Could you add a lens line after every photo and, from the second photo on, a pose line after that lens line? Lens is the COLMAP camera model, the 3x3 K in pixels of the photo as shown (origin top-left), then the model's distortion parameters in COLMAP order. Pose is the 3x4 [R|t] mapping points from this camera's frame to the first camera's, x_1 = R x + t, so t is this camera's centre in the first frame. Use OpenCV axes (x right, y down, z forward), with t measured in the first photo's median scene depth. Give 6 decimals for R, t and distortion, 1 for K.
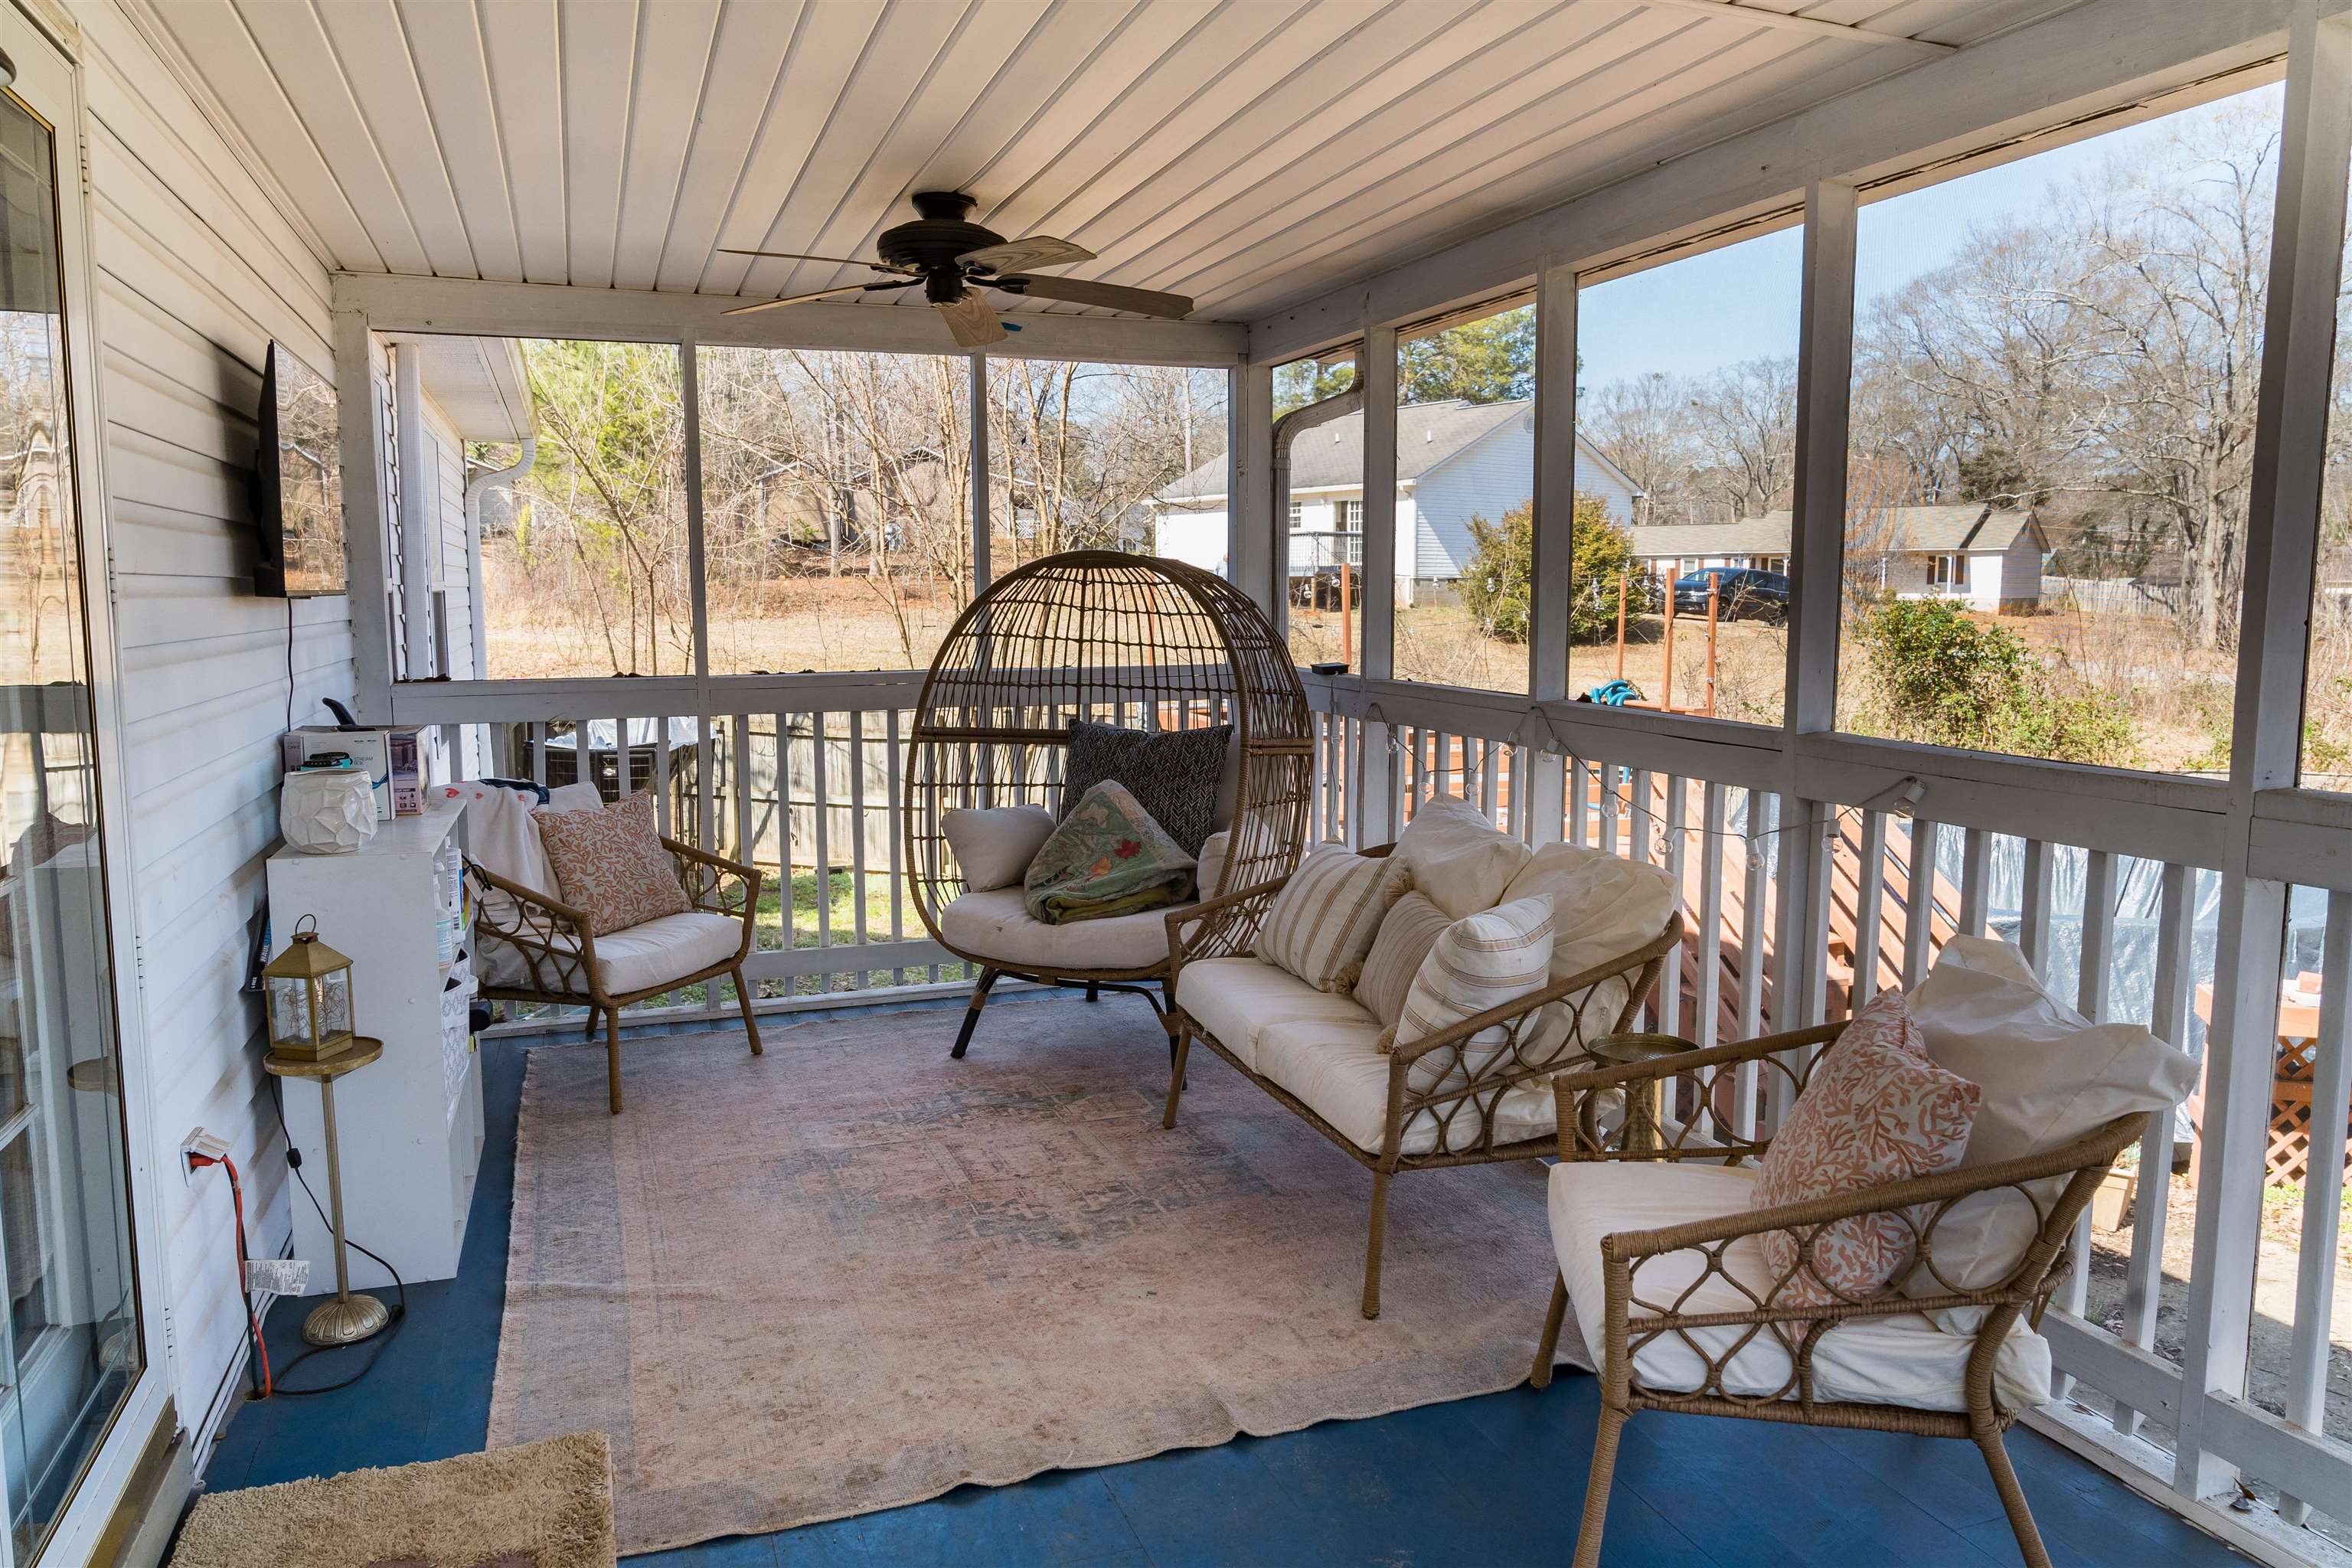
lens RADIAL K [[1598.8, 0, 1166.7], [0, 1598.8, 778.2], [0, 0, 1]] dist [-0.034315, 0.022302]
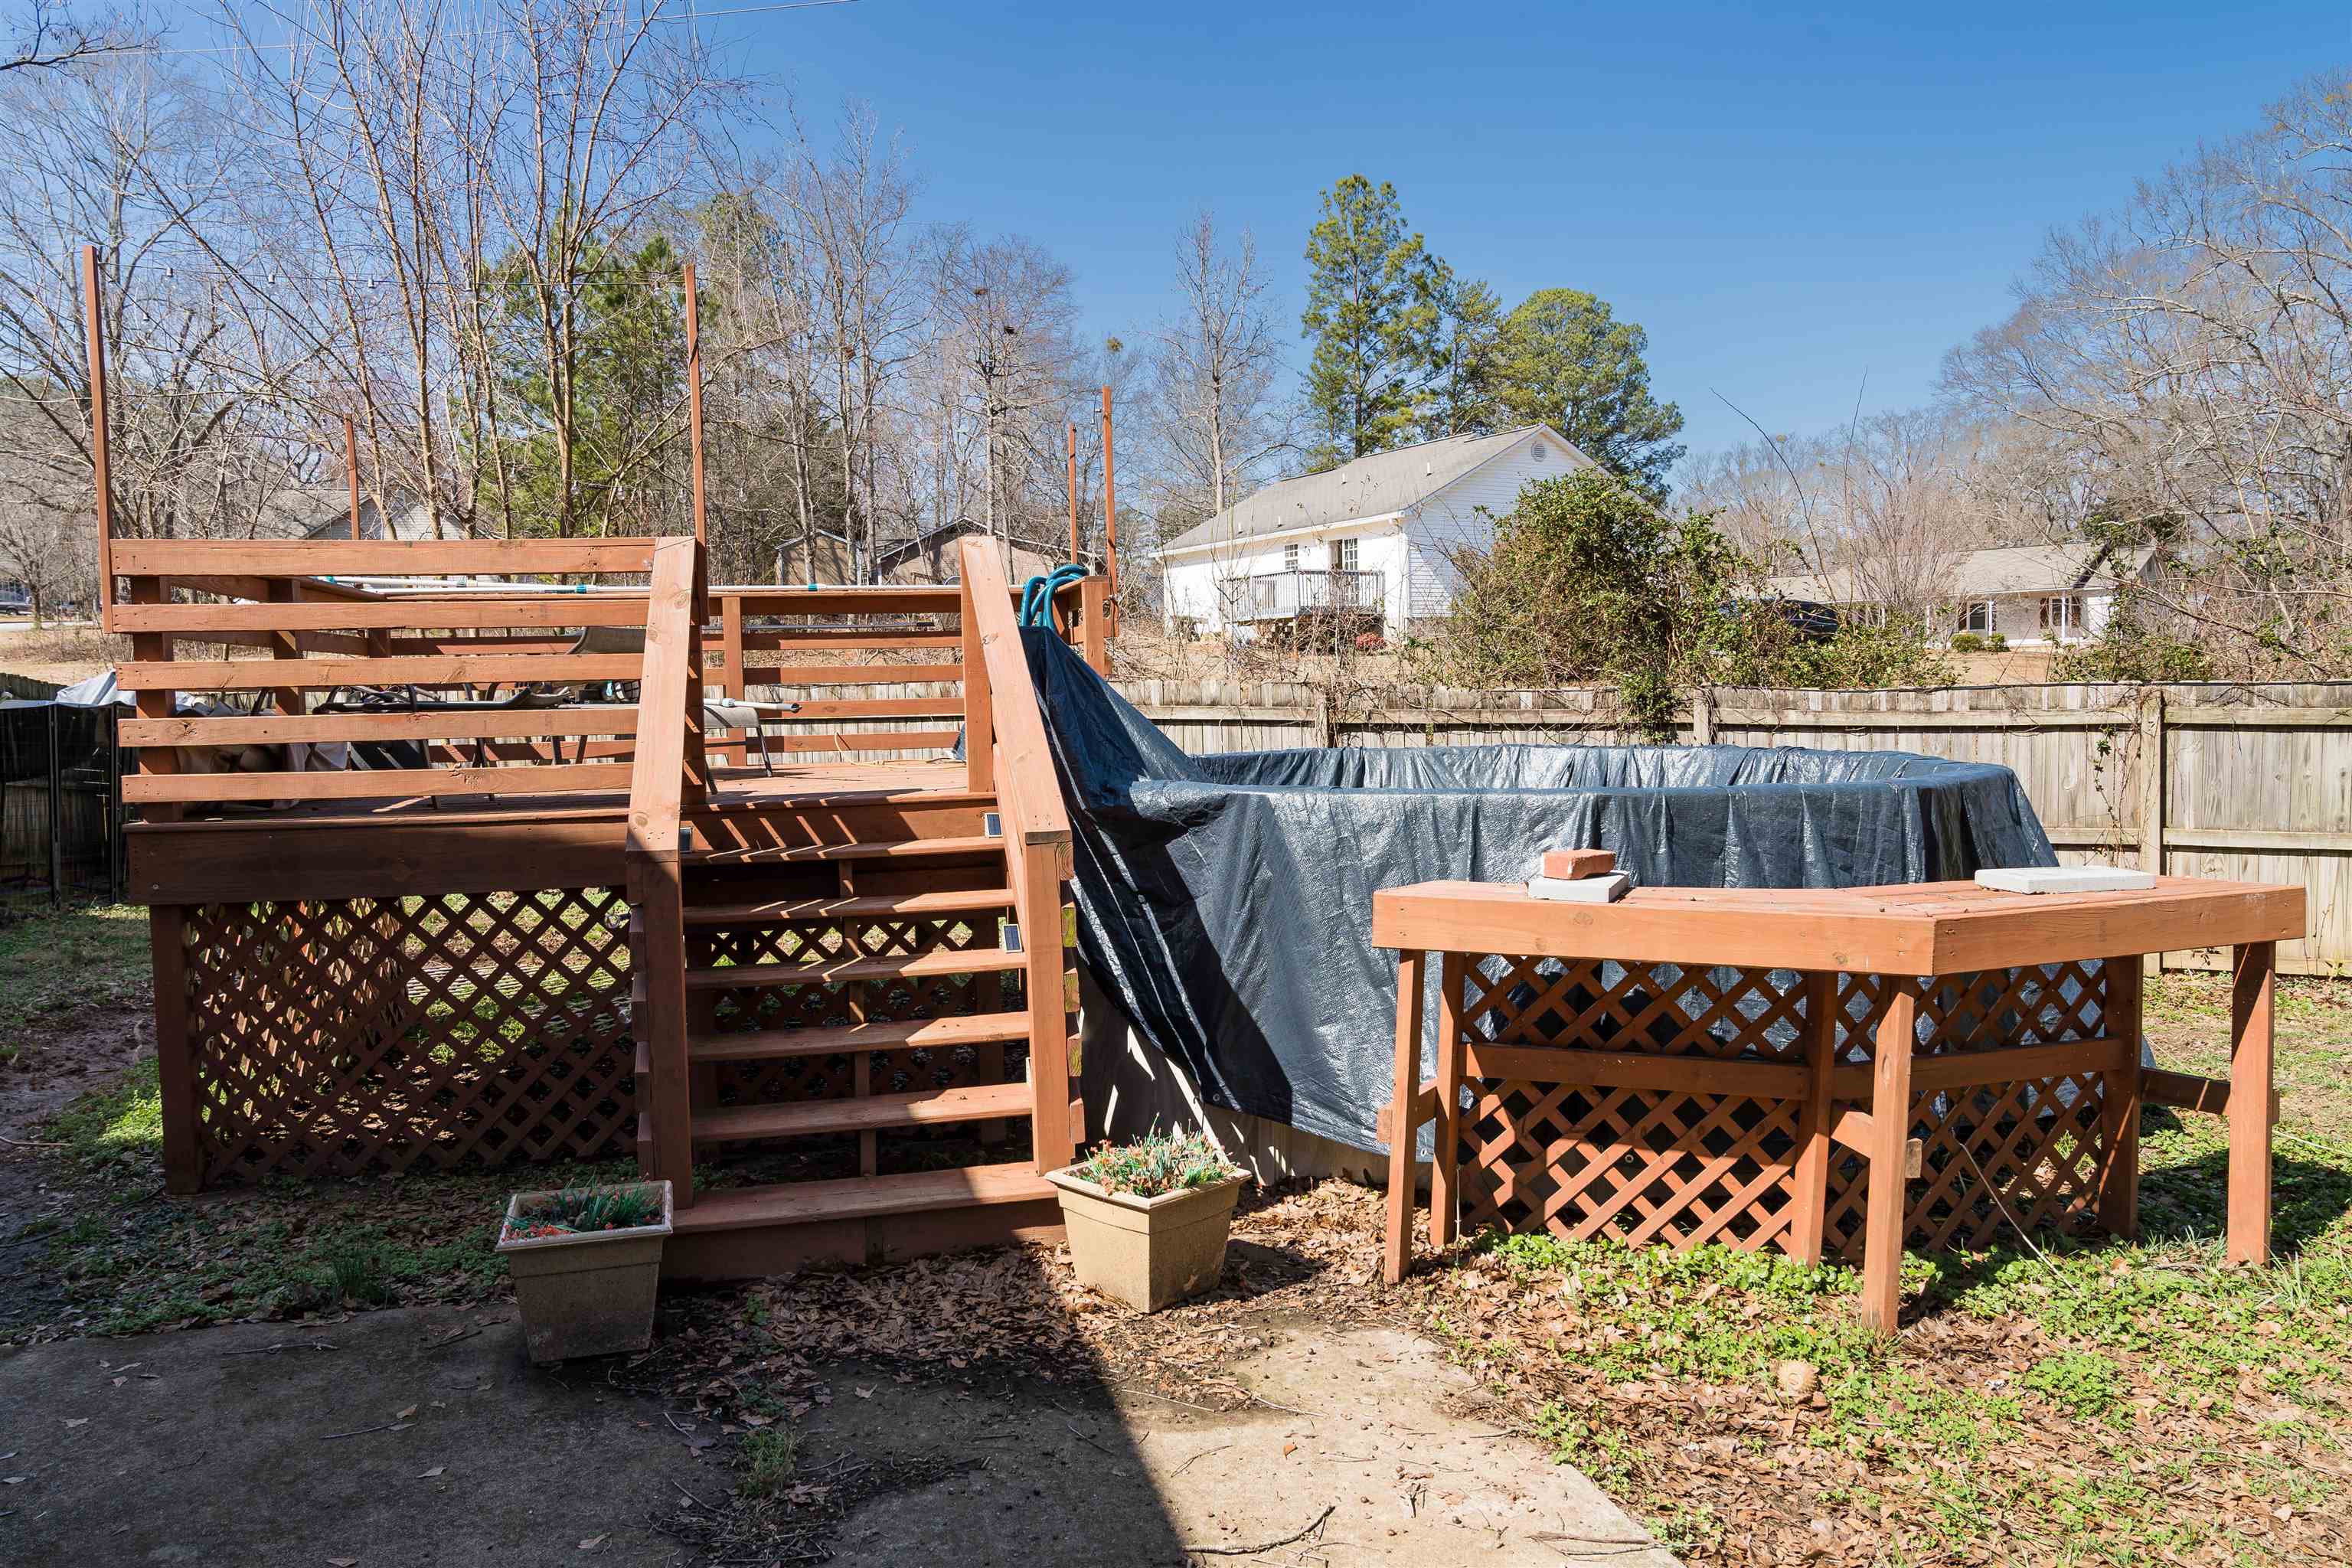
lens RADIAL K [[1598.8, 0, 1166.7], [0, 1598.8, 778.2], [0, 0, 1]] dist [-0.034315, 0.022302]
pose [[0.995199, -0.016892, -0.096404, 0.100885], [0.011188, 0.998172, -0.059400, 0.021183], [0.097231, 0.058036, 0.993568, 0.071188]]
